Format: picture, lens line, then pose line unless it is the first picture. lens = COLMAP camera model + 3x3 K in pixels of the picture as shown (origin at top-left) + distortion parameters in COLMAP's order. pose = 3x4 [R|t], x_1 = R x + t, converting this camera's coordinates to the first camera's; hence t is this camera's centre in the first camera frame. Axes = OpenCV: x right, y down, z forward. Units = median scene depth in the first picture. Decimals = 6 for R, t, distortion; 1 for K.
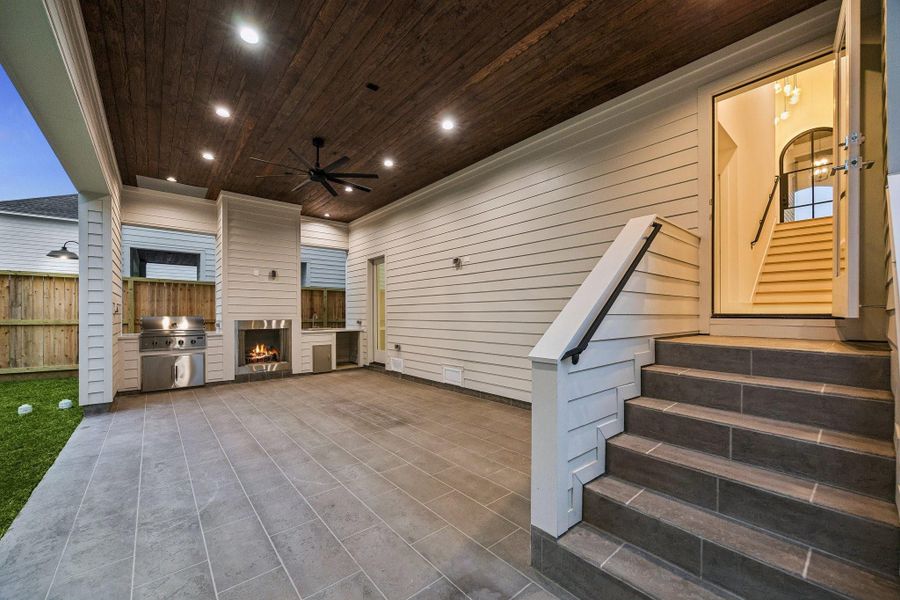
lens RADIAL K [[352.8, 0, 450.5], [0, 352.8, 308.9], [0, 0, 1]] dist [0.000448, 0.000393]
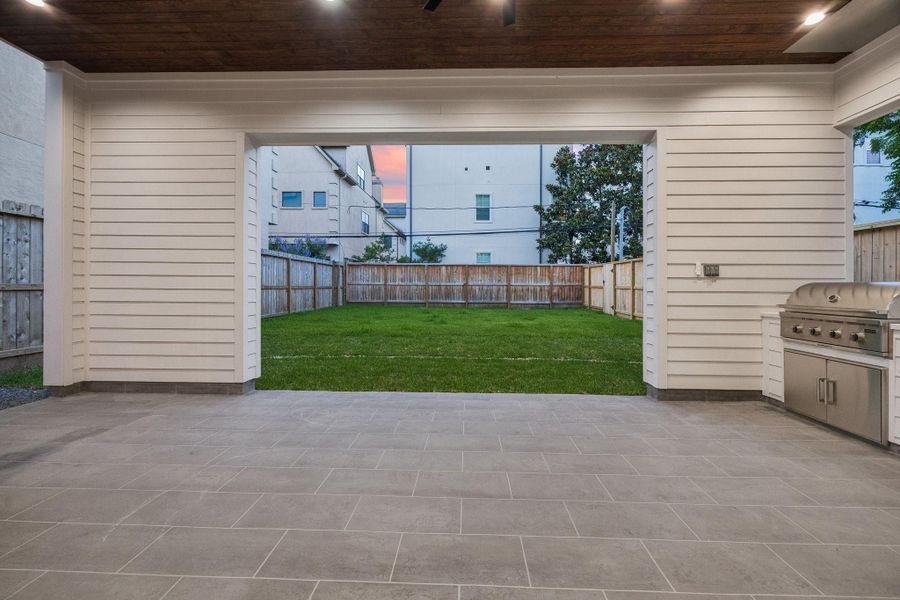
lens RADIAL K [[352.8, 0, 447.0], [0, 352.8, 293.8], [0, 0, 1]] dist [0.000448, 0.000393]
pose [[-0.684292, 0.014103, -0.729071, -0.058830], [0.009244, 0.999900, 0.010666, 0.044759], [0.729149, 0.000559, -0.684355, 1.528923]]
